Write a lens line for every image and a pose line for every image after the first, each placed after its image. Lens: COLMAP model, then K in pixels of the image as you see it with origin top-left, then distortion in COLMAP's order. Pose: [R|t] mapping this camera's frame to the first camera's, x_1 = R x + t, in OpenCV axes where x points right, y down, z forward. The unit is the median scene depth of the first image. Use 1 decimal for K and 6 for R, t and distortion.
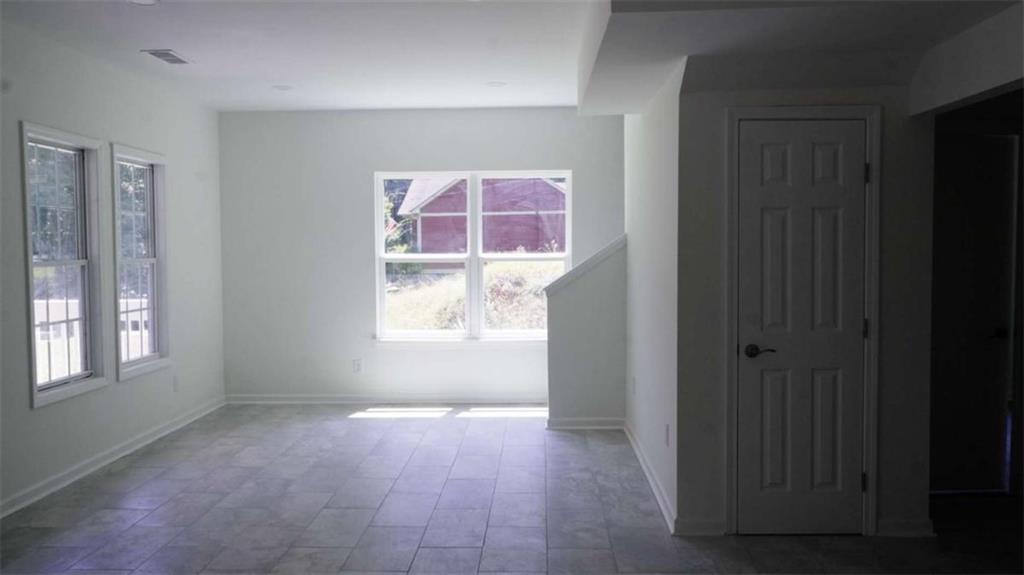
lens RADIAL K [[887.2, 0, 512.0], [0, 887.2, 287.5], [0, 0, 1]] dist [0.003084, -0.003664]
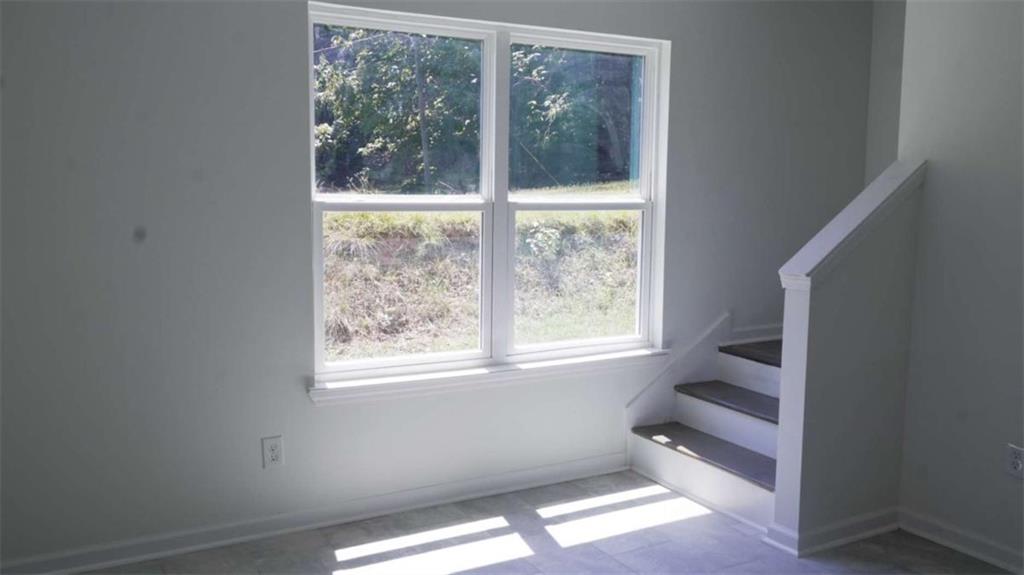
lens RADIAL K [[887.2, 0, 512.0], [0, 887.2, 287.5], [0, 0, 1]] dist [0.003084, -0.003664]
pose [[0.853256, -0.048779, 0.519206, -0.295941], [0.007370, 0.996644, 0.081523, -0.026752], [-0.521441, -0.065734, 0.850752, 0.571435]]
